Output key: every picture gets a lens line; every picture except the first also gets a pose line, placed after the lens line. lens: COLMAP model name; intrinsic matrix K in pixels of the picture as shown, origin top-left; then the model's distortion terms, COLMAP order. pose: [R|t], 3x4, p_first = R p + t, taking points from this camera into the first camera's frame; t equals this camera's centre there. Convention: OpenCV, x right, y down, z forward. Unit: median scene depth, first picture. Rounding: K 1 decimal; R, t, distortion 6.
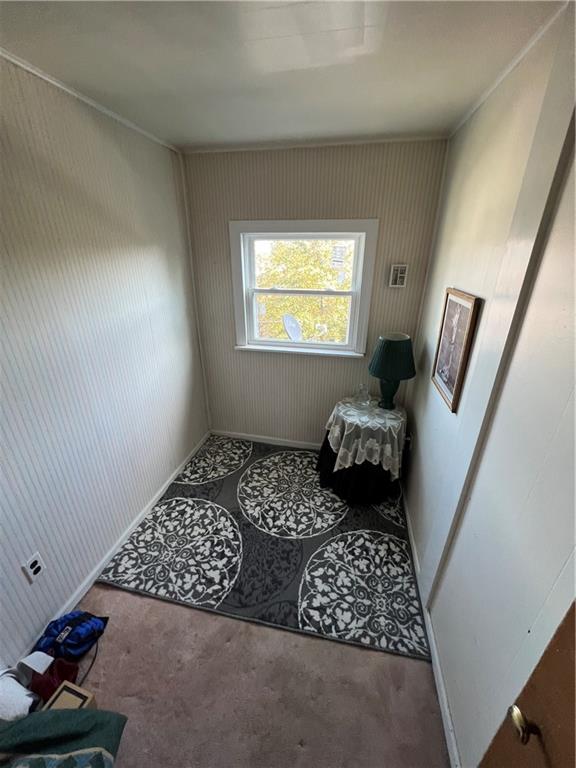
lens RADIAL K [[308.1, 0, 287.2], [0, 308.1, 380.4], [0, 0, 1]] dist [0.003017, 0.000751]
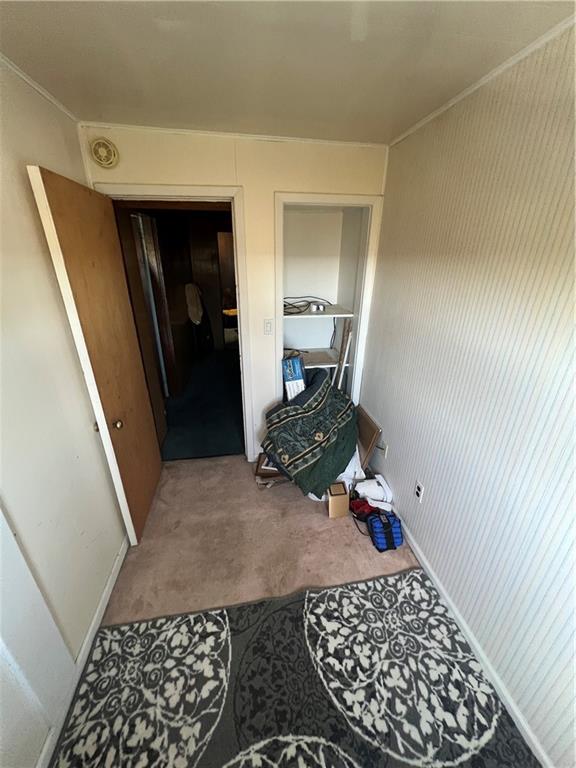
lens RADIAL K [[308.1, 0, 286.1], [0, 308.1, 387.3], [0, 0, 1]] dist [0.003017, 0.000751]
pose [[-0.940032, 0.117767, -0.320111, 0.080473], [-0.151183, 0.697419, 0.700536, -0.431756], [0.305752, 0.706921, -0.637792, 1.035443]]
